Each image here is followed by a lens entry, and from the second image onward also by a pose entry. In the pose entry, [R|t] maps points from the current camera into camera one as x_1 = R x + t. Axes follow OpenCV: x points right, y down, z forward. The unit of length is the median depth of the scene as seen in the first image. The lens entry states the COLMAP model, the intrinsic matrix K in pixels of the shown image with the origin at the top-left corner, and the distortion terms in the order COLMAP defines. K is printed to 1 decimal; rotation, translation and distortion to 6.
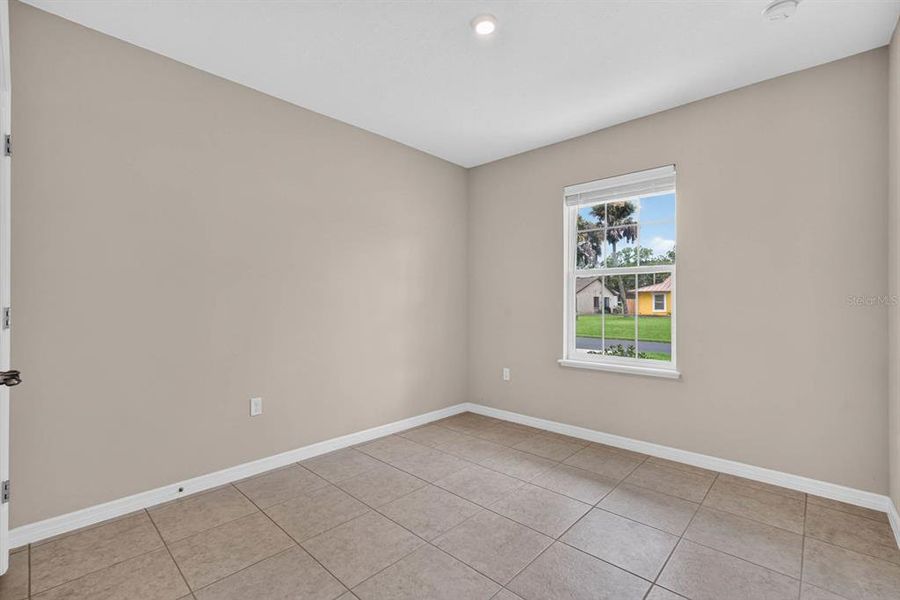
lens RADIAL K [[399.7, 0, 450.0], [0, 399.7, 300.0], [0, 0, 1]] dist [-0.007586, -0.000013]
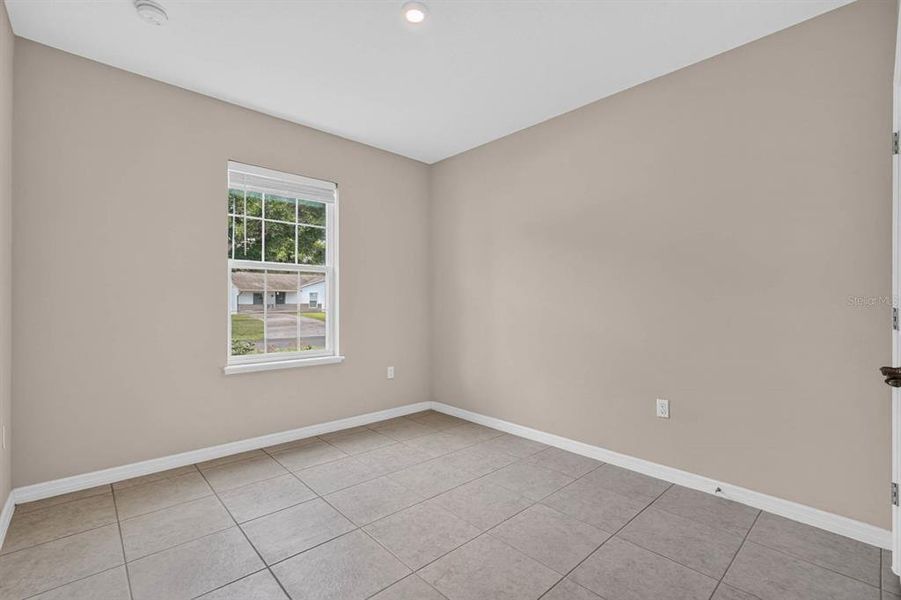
lens RADIAL K [[400.2, 0, 450.5], [0, 400.2, 300.0], [0, 0, 1]] dist [-0.007586, -0.000013]
pose [[0.069571, 0.001080, 0.997576, -0.835170], [-0.016010, 0.999872, 0.000034, 0.003317], [-0.997449, -0.015974, 0.069580, 0.783961]]
